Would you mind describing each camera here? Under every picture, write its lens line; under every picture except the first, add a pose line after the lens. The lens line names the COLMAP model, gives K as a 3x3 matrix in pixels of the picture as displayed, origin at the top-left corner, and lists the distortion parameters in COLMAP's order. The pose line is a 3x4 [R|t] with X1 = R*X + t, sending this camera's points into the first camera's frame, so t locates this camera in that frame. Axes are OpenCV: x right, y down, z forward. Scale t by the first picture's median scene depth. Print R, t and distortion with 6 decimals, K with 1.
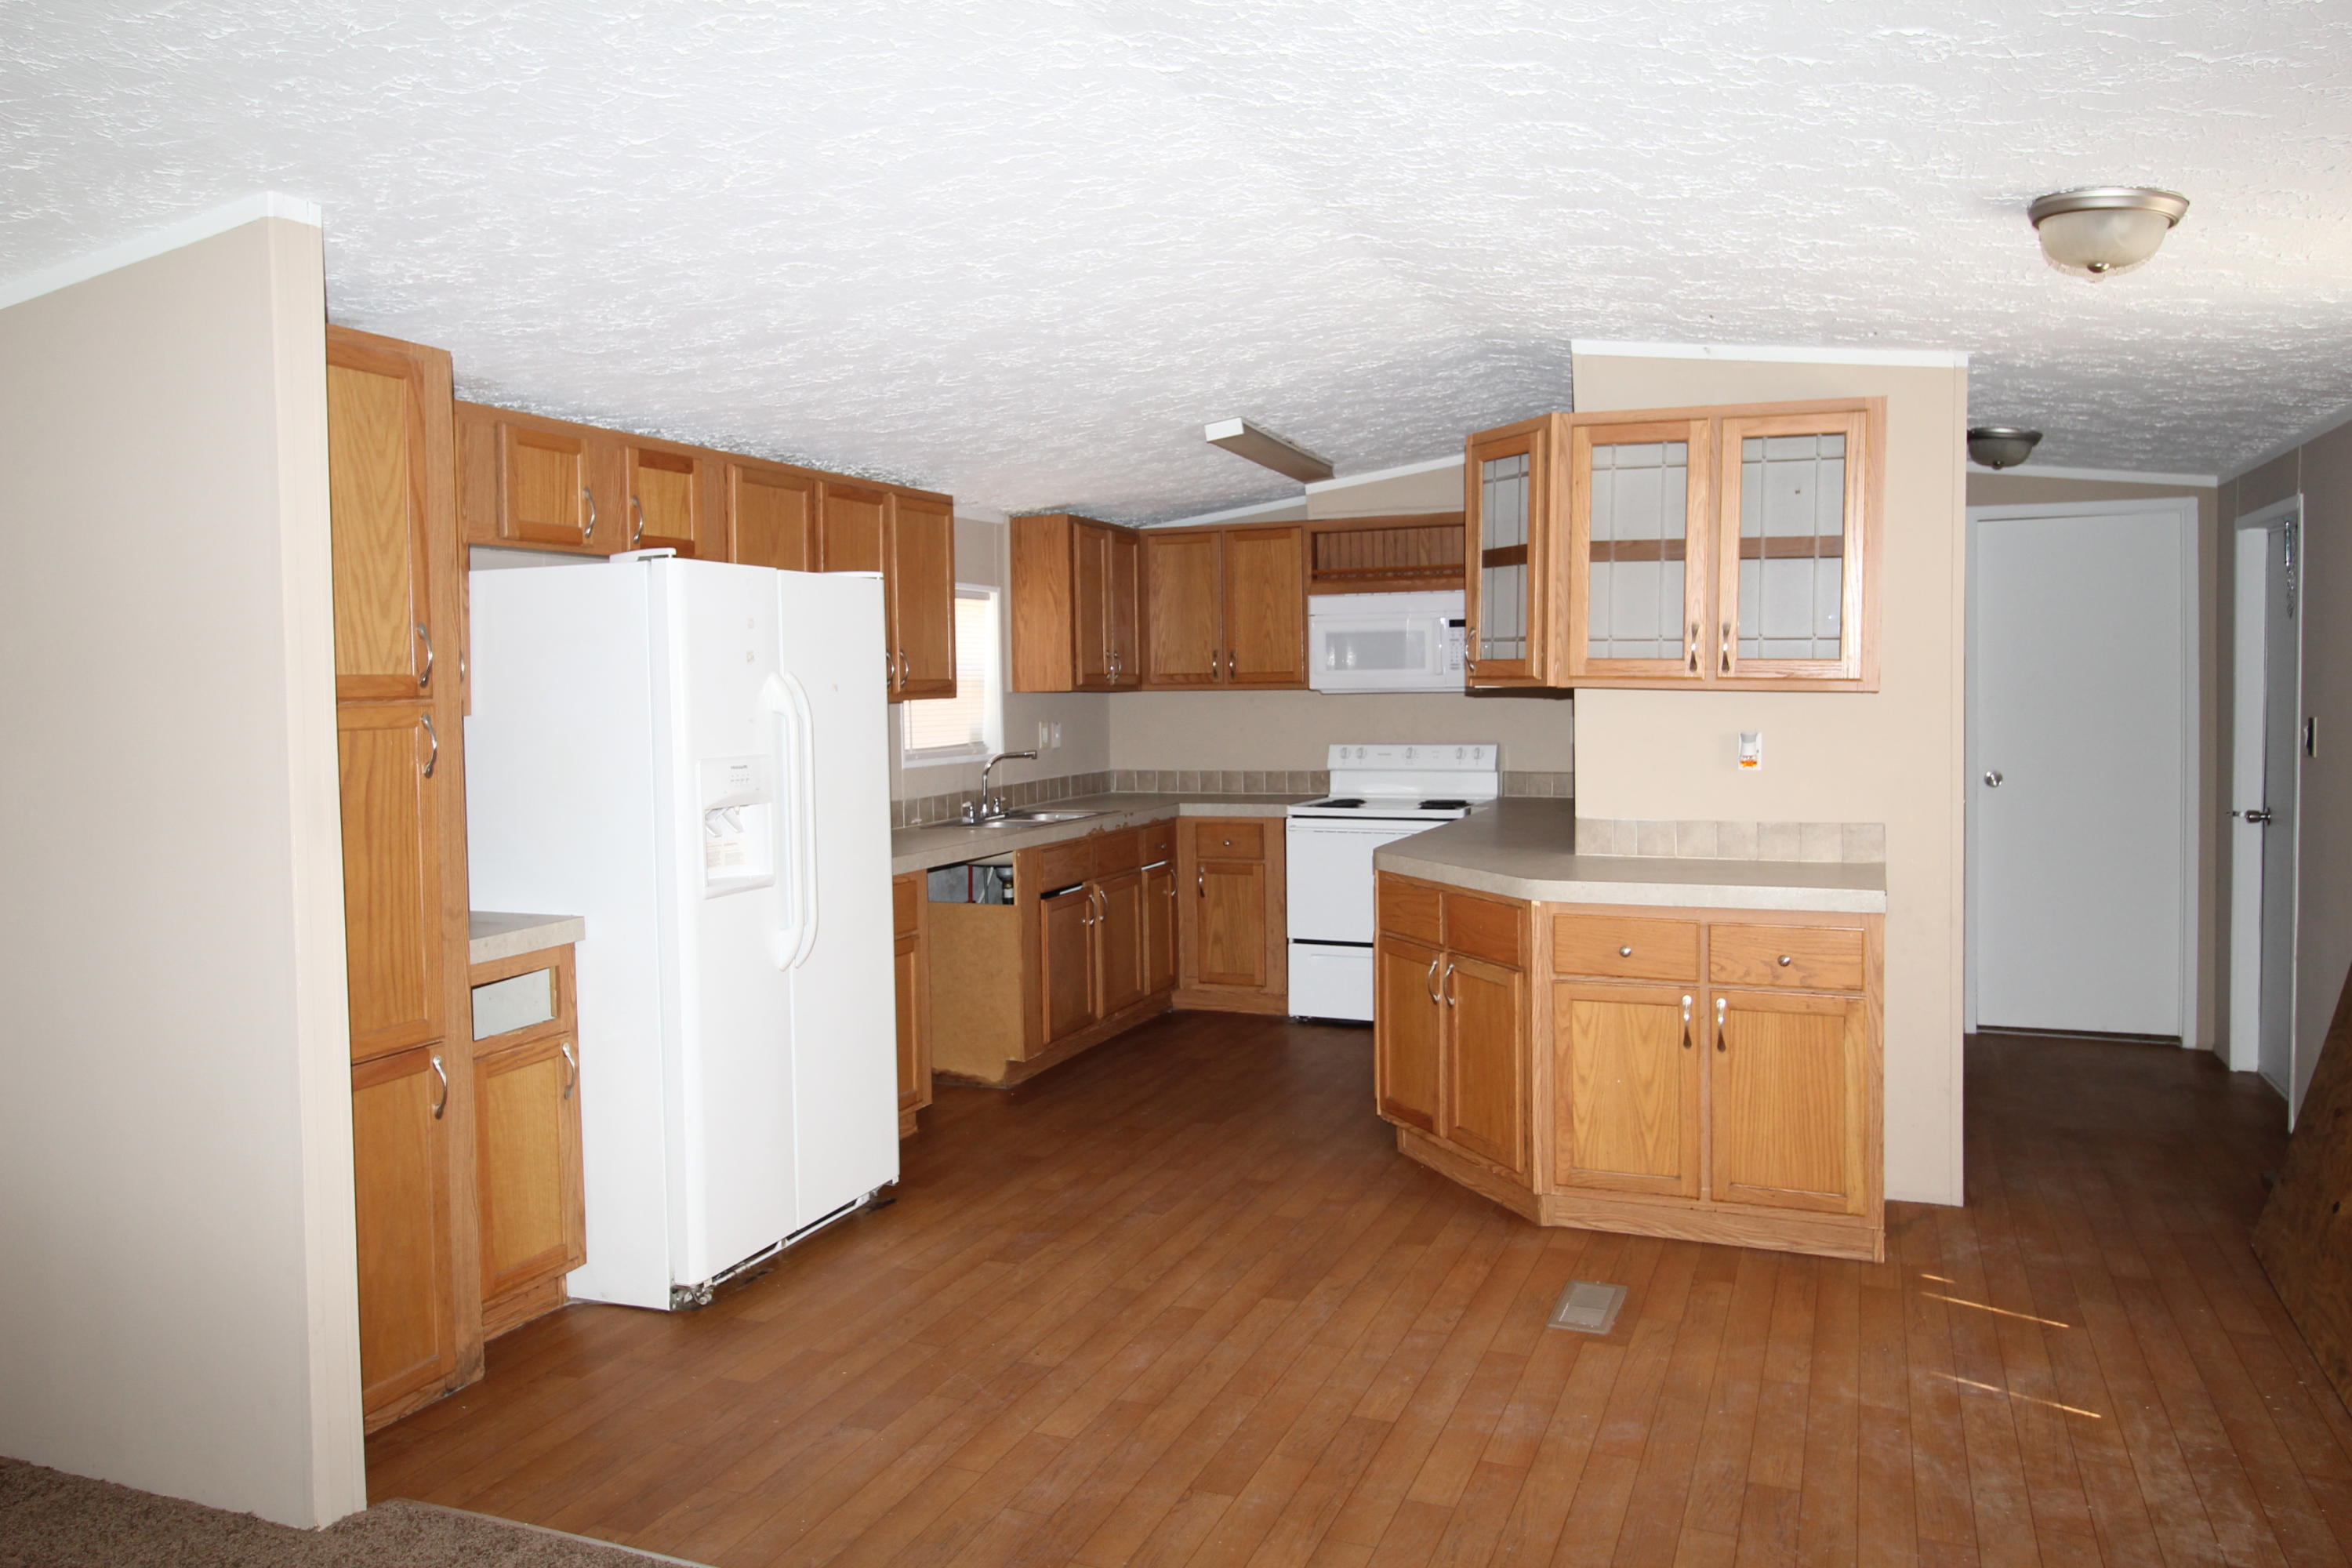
lens RADIAL K [[1706.6, 0, 1176.0], [0, 1706.6, 784.0], [0, 0, 1]] dist [0.004753, 0.002012]
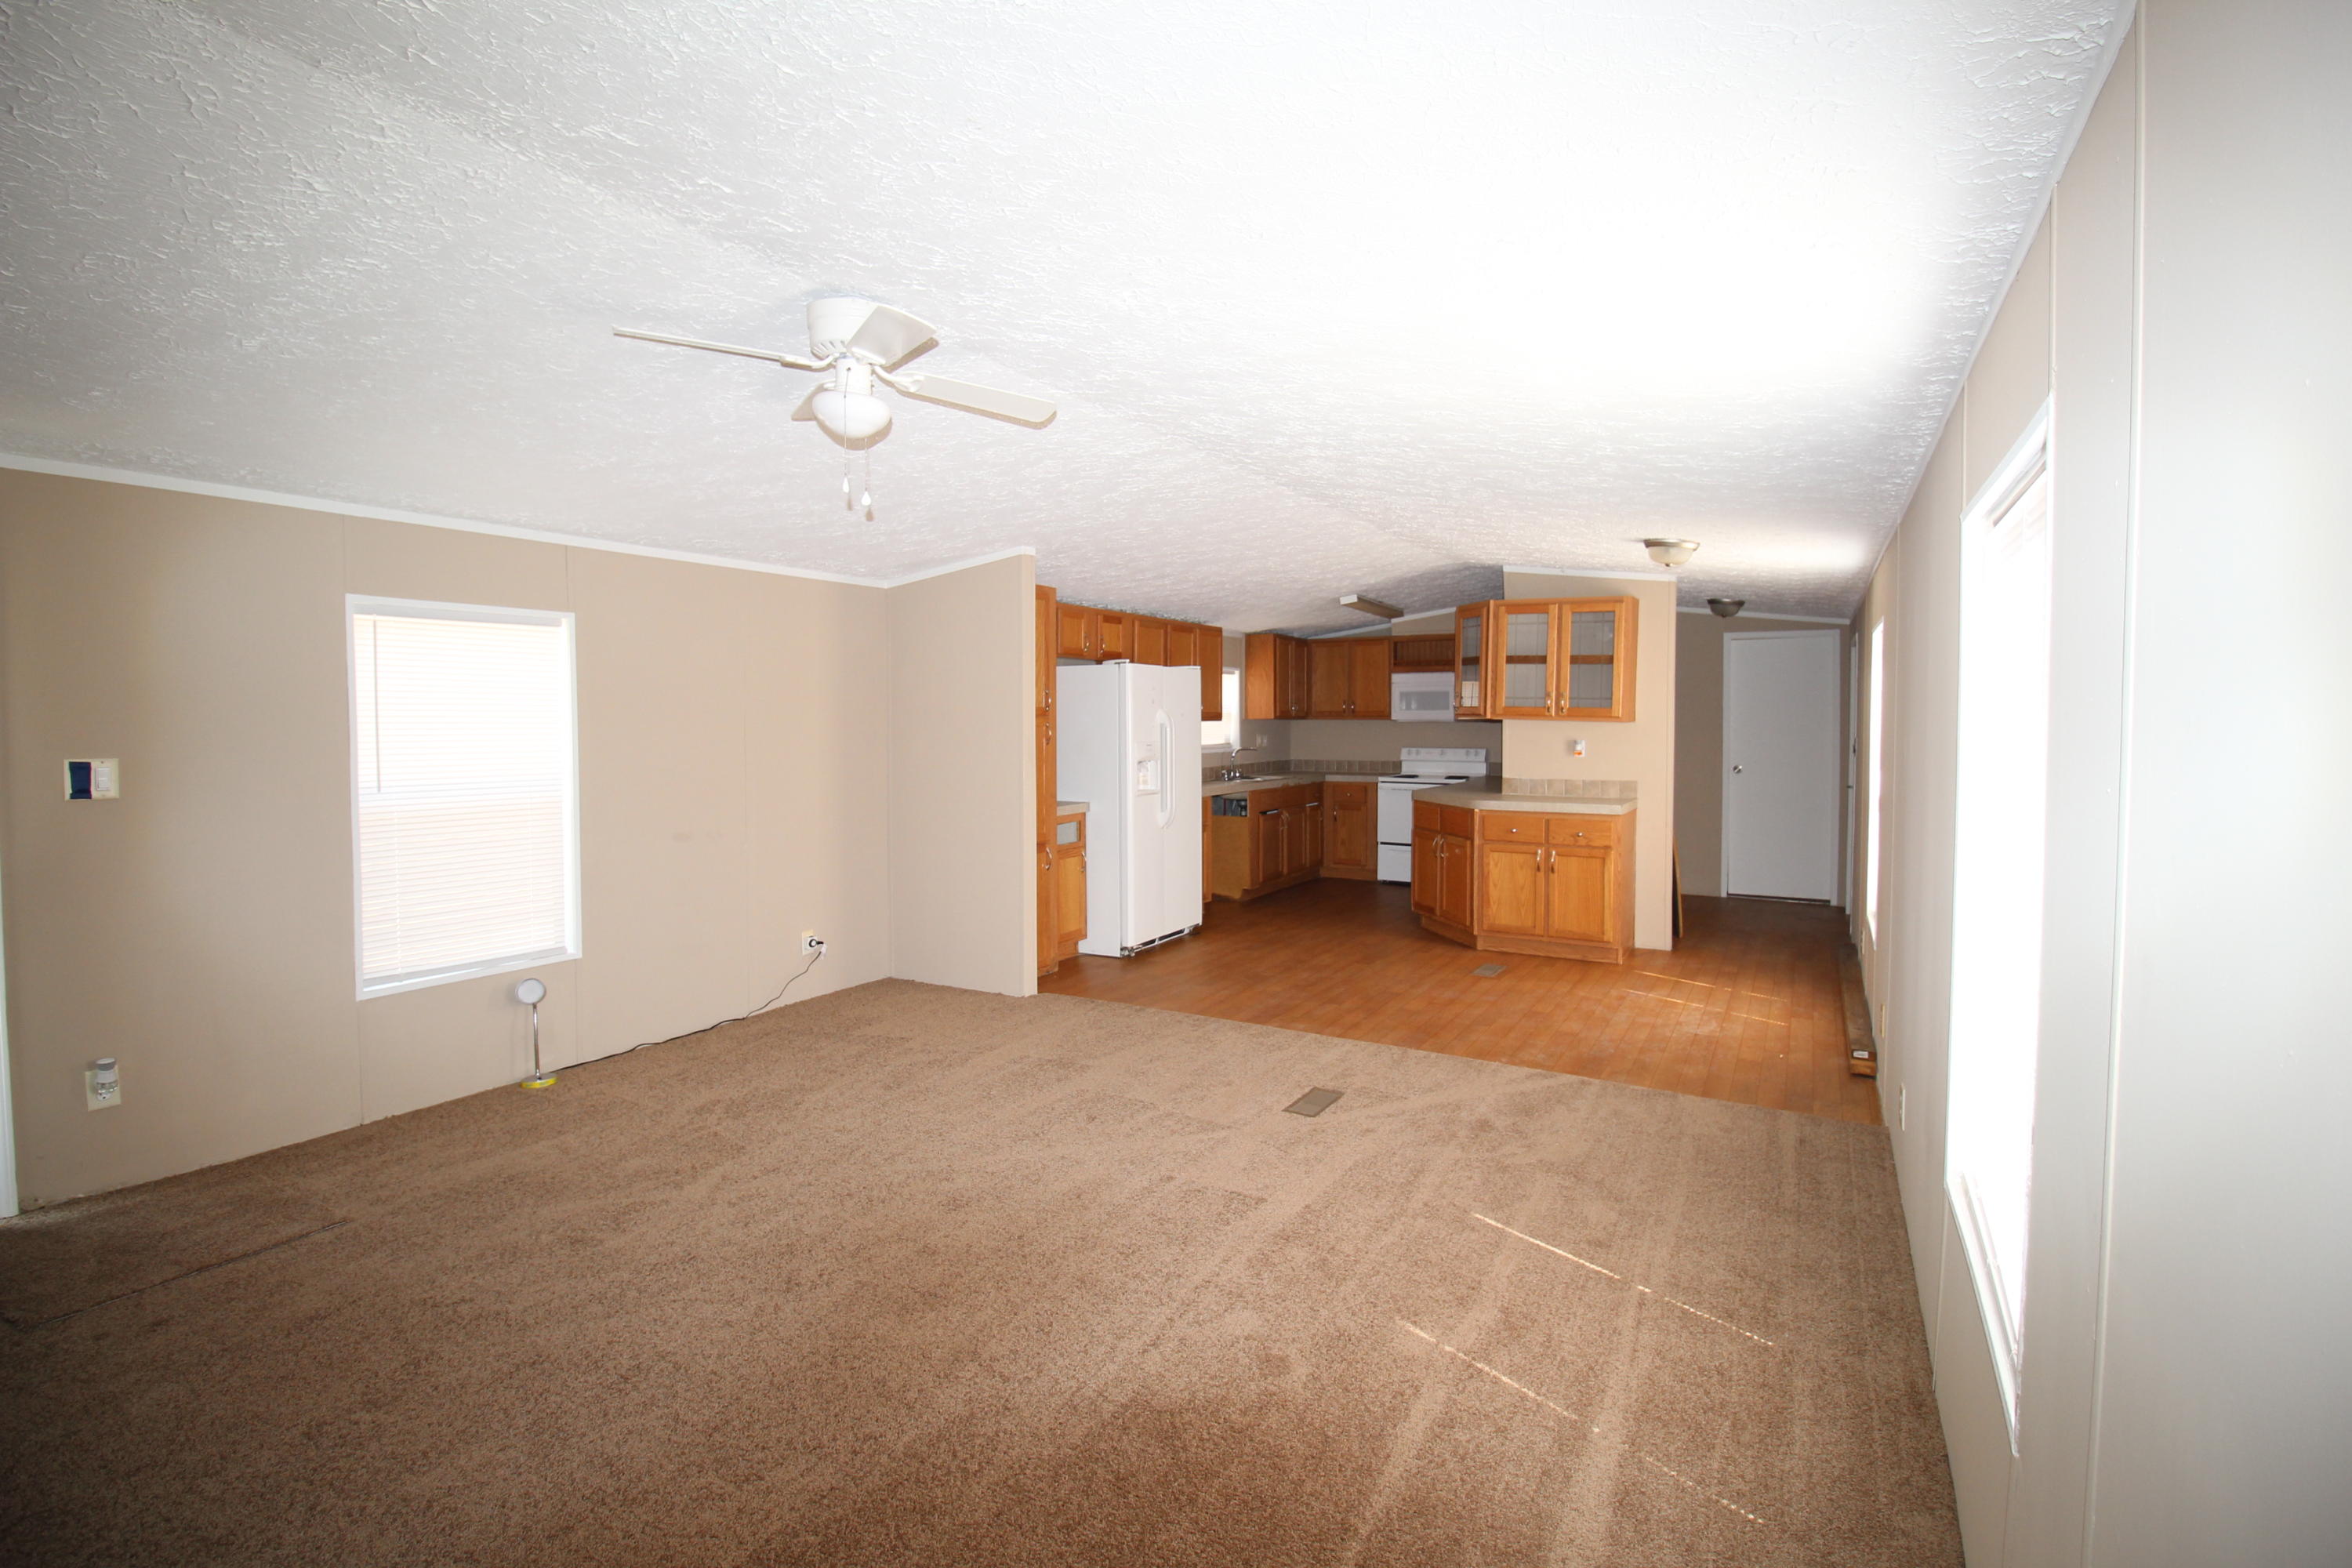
lens RADIAL K [[1091.3, 0, 1217.2], [0, 1091.3, 764.5], [0, 0, 1]] dist [-0.001415, -0.000061]
pose [[0.994892, 0.018041, -0.099317, 0.003680], [-0.019608, 0.999698, -0.014821, 0.030657], [0.099020, 0.016693, 0.994945, -0.448053]]
